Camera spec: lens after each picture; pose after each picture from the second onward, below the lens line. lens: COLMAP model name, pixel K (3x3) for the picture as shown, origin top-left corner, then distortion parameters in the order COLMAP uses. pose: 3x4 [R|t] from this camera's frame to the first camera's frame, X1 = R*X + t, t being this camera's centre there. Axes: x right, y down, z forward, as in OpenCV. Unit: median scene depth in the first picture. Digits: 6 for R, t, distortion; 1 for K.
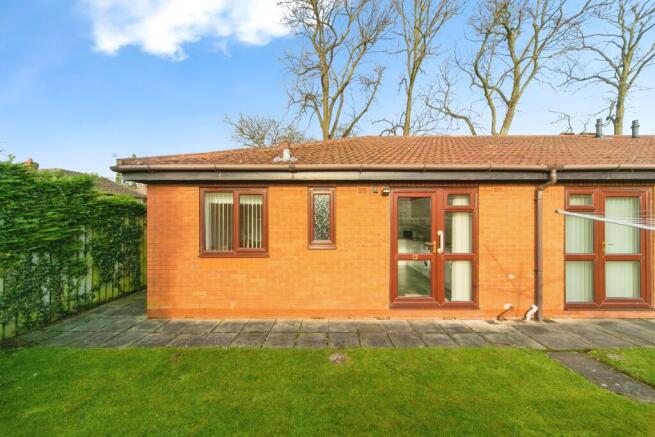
lens RADIAL K [[223.1, 0, 332.0], [0, 223.1, 219.4], [0, 0, 1]] dist [0.000575, -0.000098]
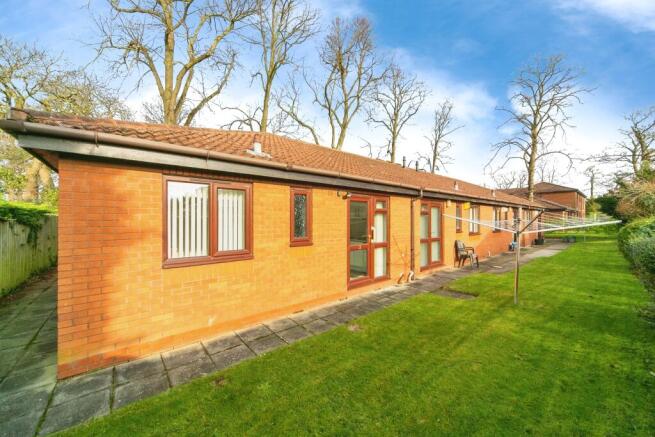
lens RADIAL K [[241.3, 0, 331.2], [0, 241.3, 214.5], [0, 0, 1]] dist [-0.000713, 0.000053]
pose [[0.764076, 0.014368, 0.644966, -0.683030], [-0.006335, 0.999871, -0.014770, -0.000618], [-0.645095, 0.007199, 0.764069, 0.026080]]
